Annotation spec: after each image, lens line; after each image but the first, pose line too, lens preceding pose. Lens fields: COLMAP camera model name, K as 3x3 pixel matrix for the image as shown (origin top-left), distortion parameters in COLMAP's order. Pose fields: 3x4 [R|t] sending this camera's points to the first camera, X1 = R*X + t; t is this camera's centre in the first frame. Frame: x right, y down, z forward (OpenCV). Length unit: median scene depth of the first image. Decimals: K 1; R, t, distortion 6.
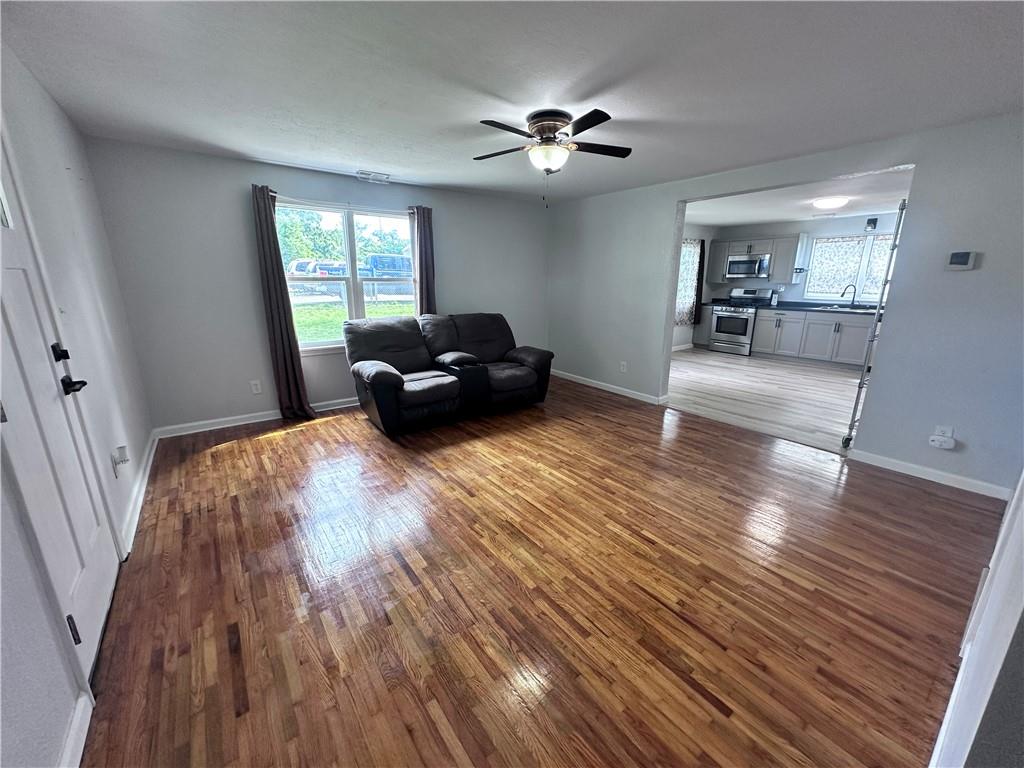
lens RADIAL K [[410.5, 0, 512.4], [0, 410.5, 386.5], [0, 0, 1]] dist [-0.000600, 0.000908]
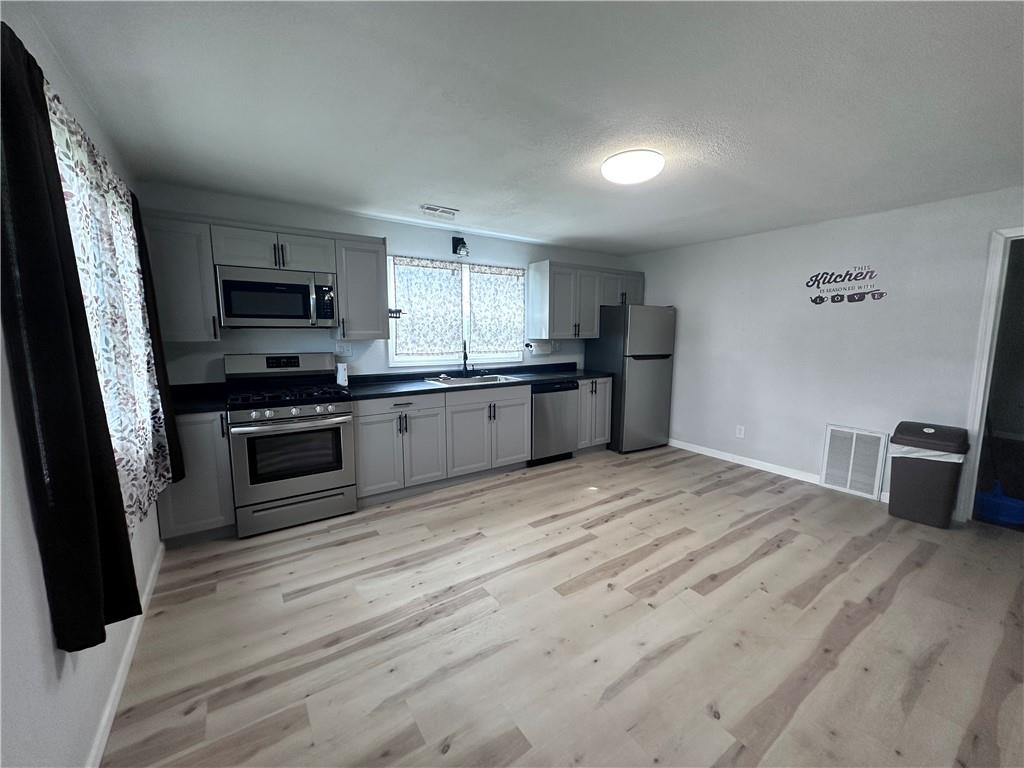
lens RADIAL K [[410.5, 0, 514.2], [0, 410.5, 386.0], [0, 0, 1]] dist [-0.000600, 0.000908]
pose [[0.052259, -0.132640, 0.989786, 0.191107], [0.255805, 0.959849, 0.115122, -0.203252], [-0.965315, 0.247176, 0.084091, 0.780296]]
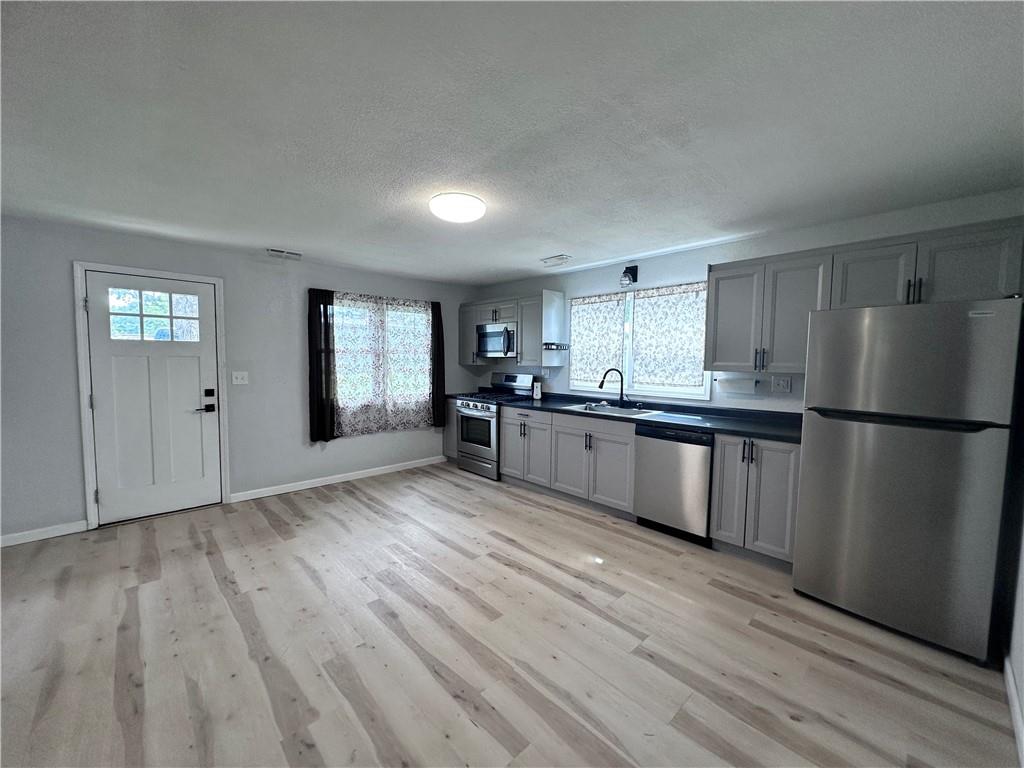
lens RADIAL K [[410.5, 0, 510.4], [0, 410.5, 385.5], [0, 0, 1]] dist [-0.000600, 0.000908]
pose [[0.995970, 0.001171, 0.089679, 0.541019], [0.016519, 0.980413, -0.196259, -0.093750], [-0.088152, 0.196950, 0.976442, 0.373223]]
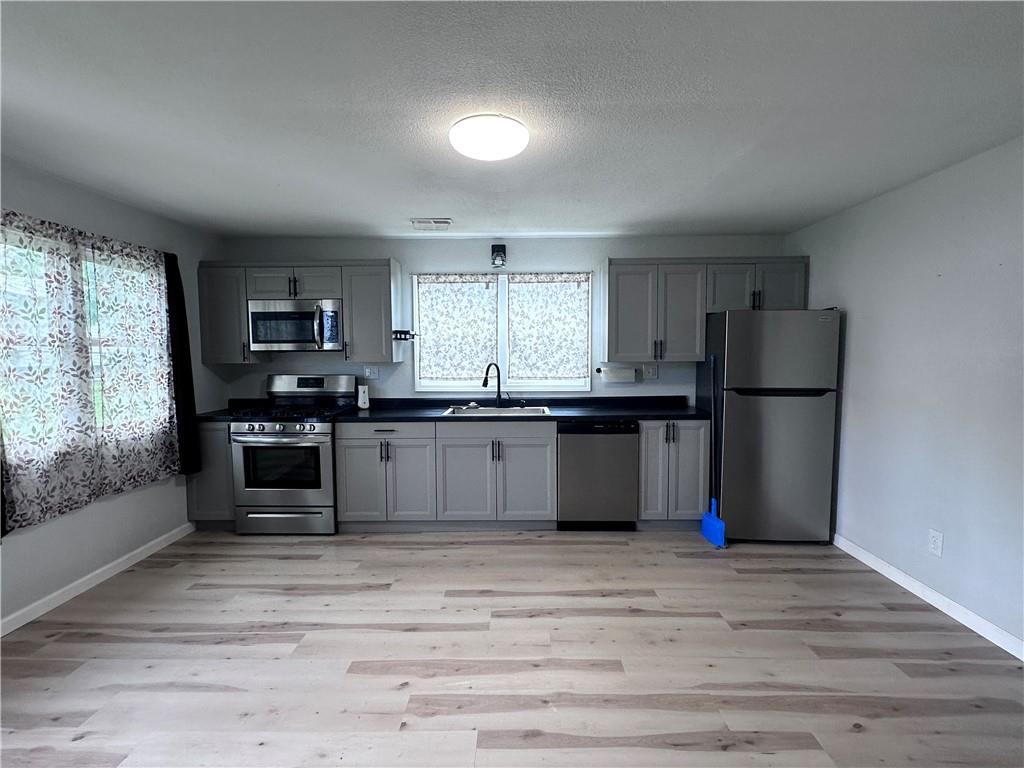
lens RADIAL K [[507.7, 0, 512.9], [0, 507.7, 386.8], [0, 0, 1]] dist [-0.001138, -0.000706]
pose [[0.621681, -0.058586, 0.781077, 0.297890], [0.208901, 0.973480, -0.093253, -0.133944], [-0.754899, 0.221141, 0.617433, 0.517799]]
